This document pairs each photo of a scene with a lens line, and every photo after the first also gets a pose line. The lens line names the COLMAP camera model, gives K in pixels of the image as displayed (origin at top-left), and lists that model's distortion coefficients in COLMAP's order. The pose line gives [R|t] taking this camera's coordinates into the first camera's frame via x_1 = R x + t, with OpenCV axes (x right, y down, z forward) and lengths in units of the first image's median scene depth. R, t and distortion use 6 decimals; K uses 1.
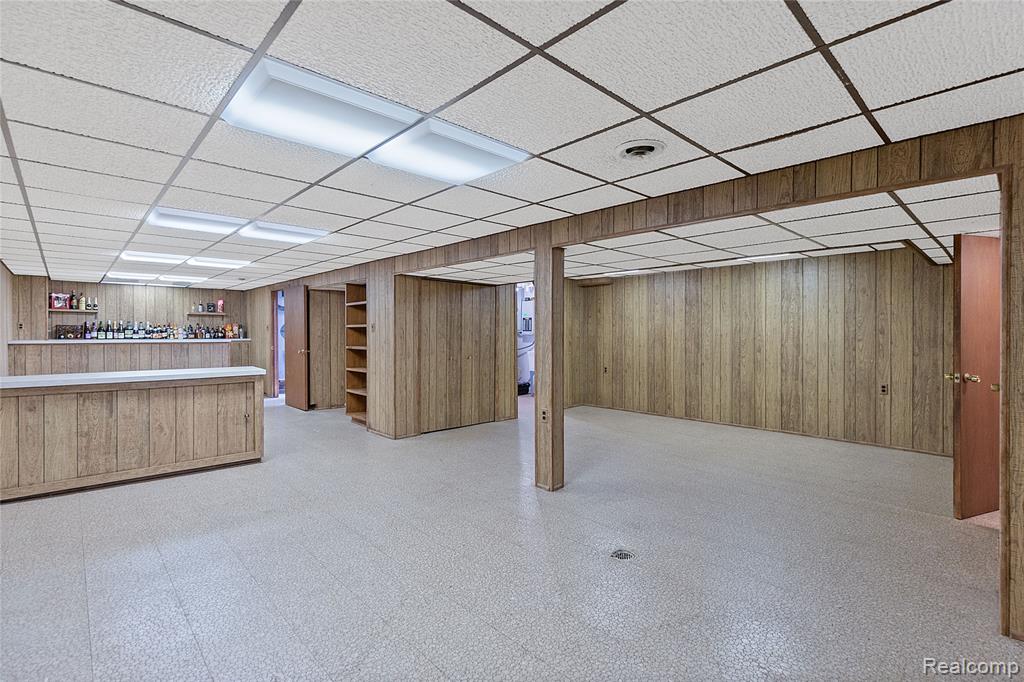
lens RADIAL K [[470.9, 0, 520.0], [0, 470.9, 338.7], [0, 0, 1]] dist [0.001034, 0.000897]
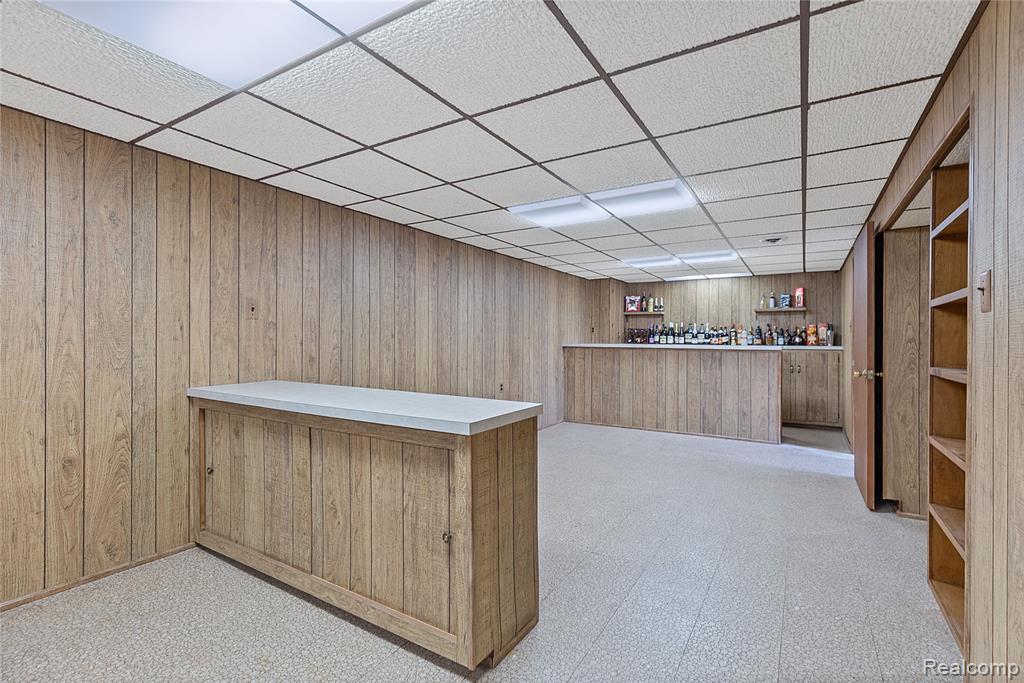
lens RADIAL K [[470.9, 0, 522.2], [0, 470.9, 340.2], [0, 0, 1]] dist [0.001034, 0.000897]
pose [[0.266927, -0.000276, -0.963717, -0.106386], [-0.018430, 0.999816, -0.005391, 0.003438], [0.963541, 0.019200, 0.266873, 0.509276]]
